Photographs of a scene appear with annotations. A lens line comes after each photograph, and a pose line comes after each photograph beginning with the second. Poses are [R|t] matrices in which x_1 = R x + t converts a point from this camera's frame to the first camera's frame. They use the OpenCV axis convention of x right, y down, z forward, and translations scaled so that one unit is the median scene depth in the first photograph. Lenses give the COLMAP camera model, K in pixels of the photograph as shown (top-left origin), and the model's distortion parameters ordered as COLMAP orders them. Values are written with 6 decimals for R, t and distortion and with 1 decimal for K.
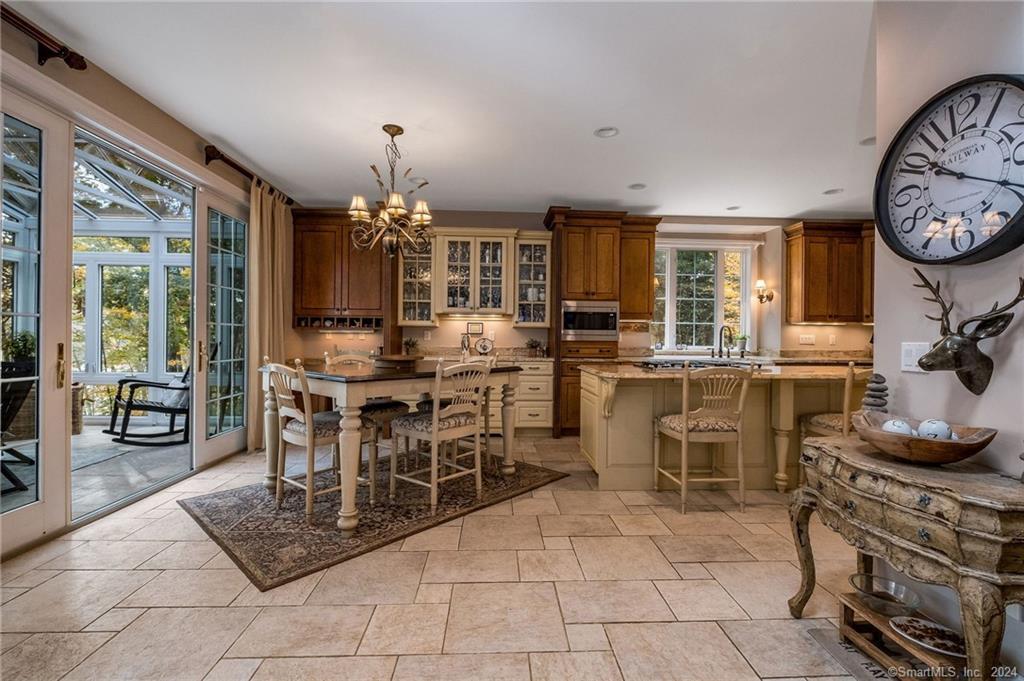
lens RADIAL K [[452.3, 0, 510.2], [0, 452.3, 337.8], [0, 0, 1]] dist [0.003433, -0.004259]
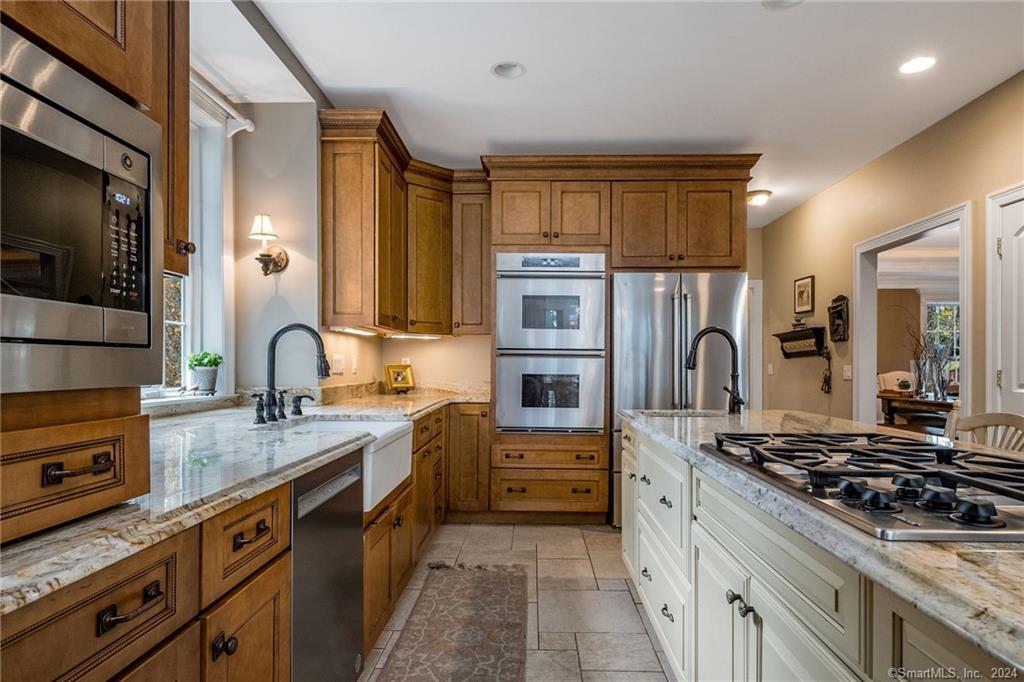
lens RADIAL K [[580.6, 0, 522.6], [0, 580.6, 359.8], [0, 0, 1]] dist [-0.000187, 0.002439]
pose [[0.047149, -0.007325, 0.998861, 0.059186], [0.005260, 0.999961, 0.007084, -0.004495], [-0.998874, 0.004920, 0.047185, 0.856376]]
